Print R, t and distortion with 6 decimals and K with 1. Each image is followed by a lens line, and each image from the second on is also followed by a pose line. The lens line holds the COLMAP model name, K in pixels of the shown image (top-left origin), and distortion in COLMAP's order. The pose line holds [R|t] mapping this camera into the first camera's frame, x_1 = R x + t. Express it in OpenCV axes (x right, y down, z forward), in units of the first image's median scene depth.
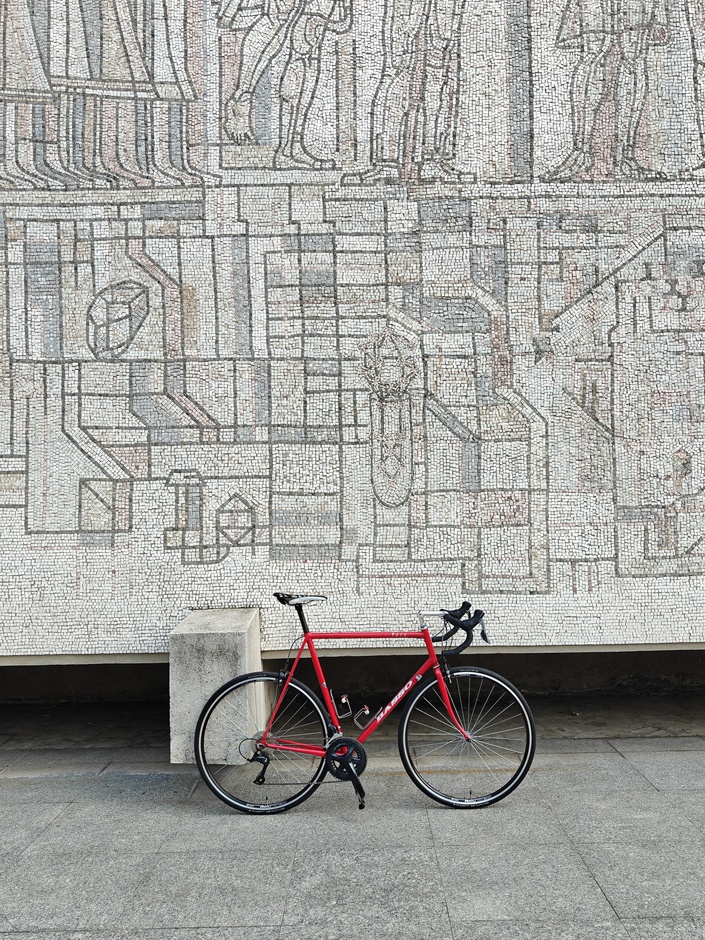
lens RADIAL K [[750.0, 0, 365.6], [0, 750.0, 472.6], [0, 0, 1]] dist [0.020190, -0.022064]
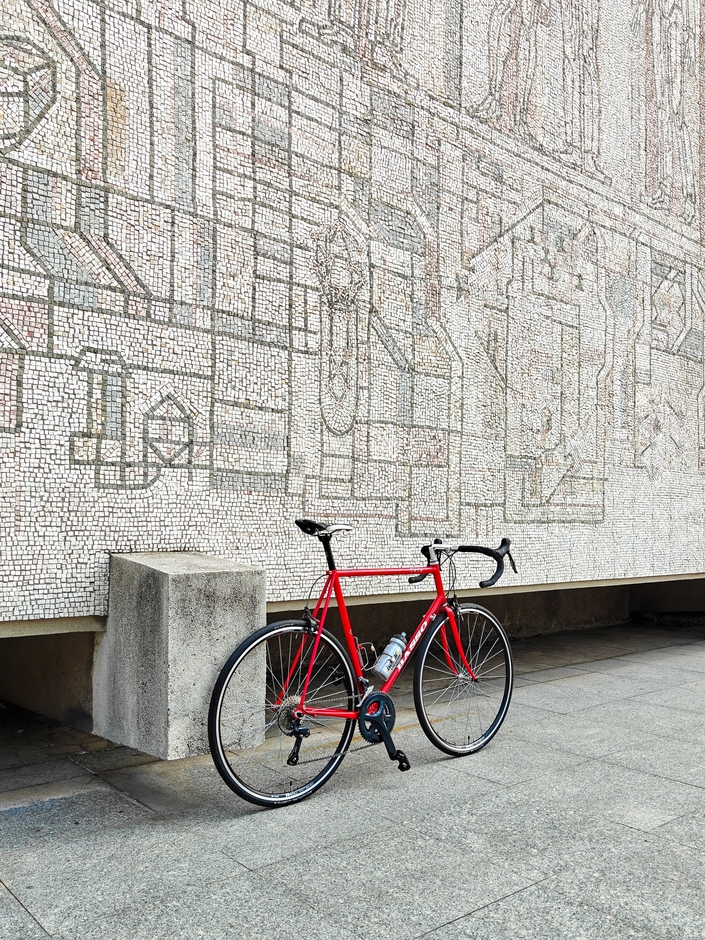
lens RADIAL K [[787.7, 0, 357.4], [0, 787.7, 504.5], [0, 0, 1]] dist [0.007510, -0.009571]
pose [[0.770731, 0.039116, 0.635959, -0.510683], [-0.054451, 0.998506, 0.004574, 0.120120], [-0.634830, -0.038154, 0.771710, 0.294438]]
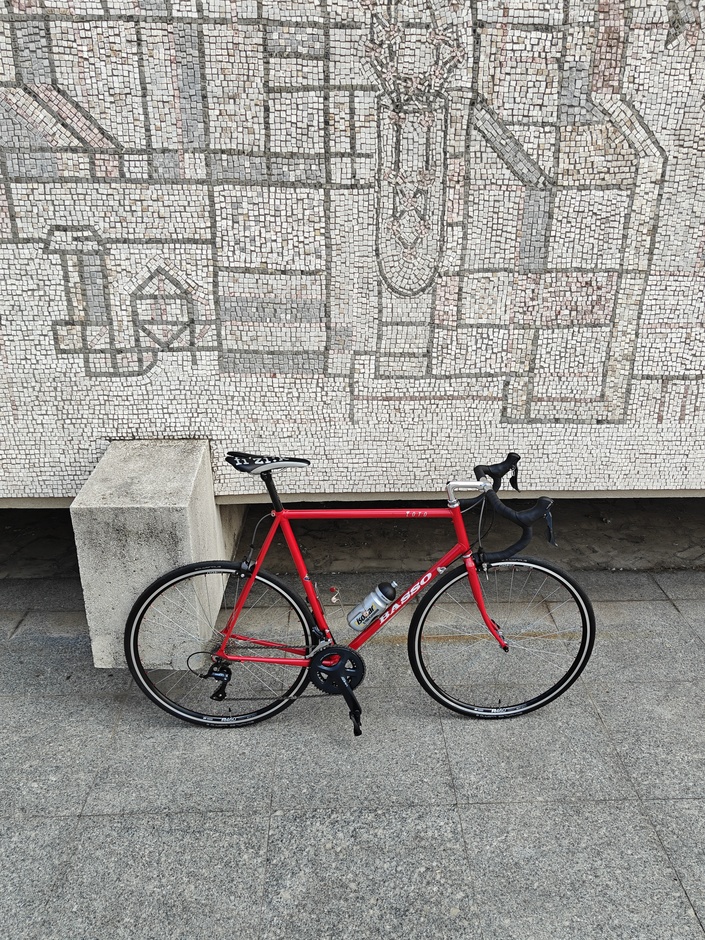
lens RADIAL K [[750.0, 0, 364.5], [0, 750.0, 468.5], [0, 0, 1]] dist [0.020190, -0.022064]
pose [[0.999061, 0.010385, 0.042065, -0.026558], [-0.026923, 0.909469, 0.414900, -0.084914], [-0.033948, -0.415642, 0.908894, 0.351775]]
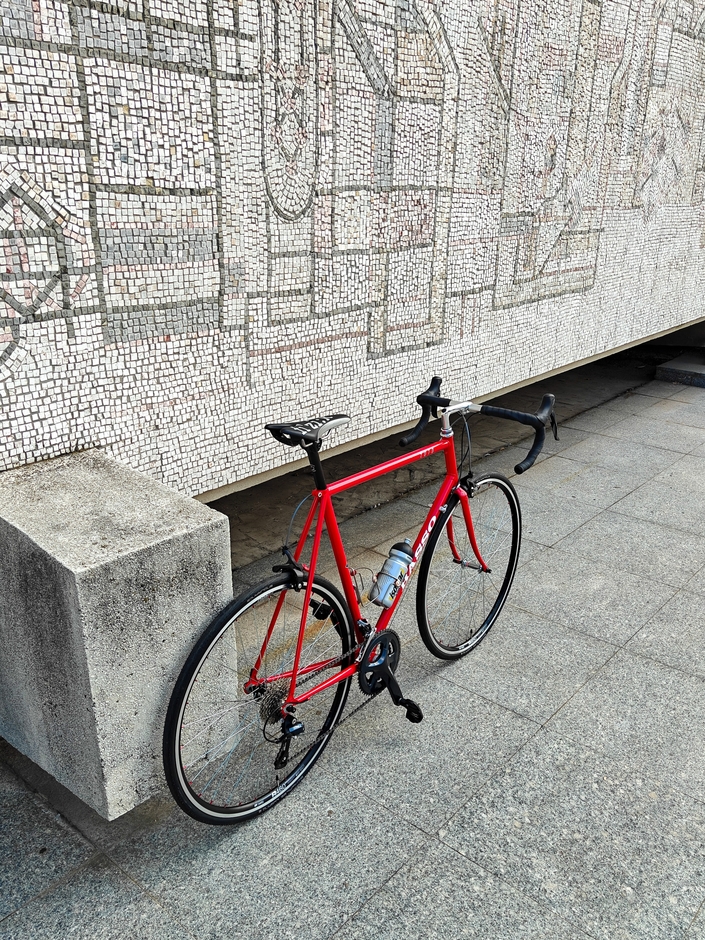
lens RADIAL K [[787.7, 0, 338.9], [0, 787.7, 493.6], [0, 0, 1]] dist [0.007510, -0.009571]
pose [[0.666896, -0.254217, 0.700445, -0.389336], [-0.057469, 0.919658, 0.388493, 0.005486], [-0.742931, -0.299339, 0.598707, 0.574049]]
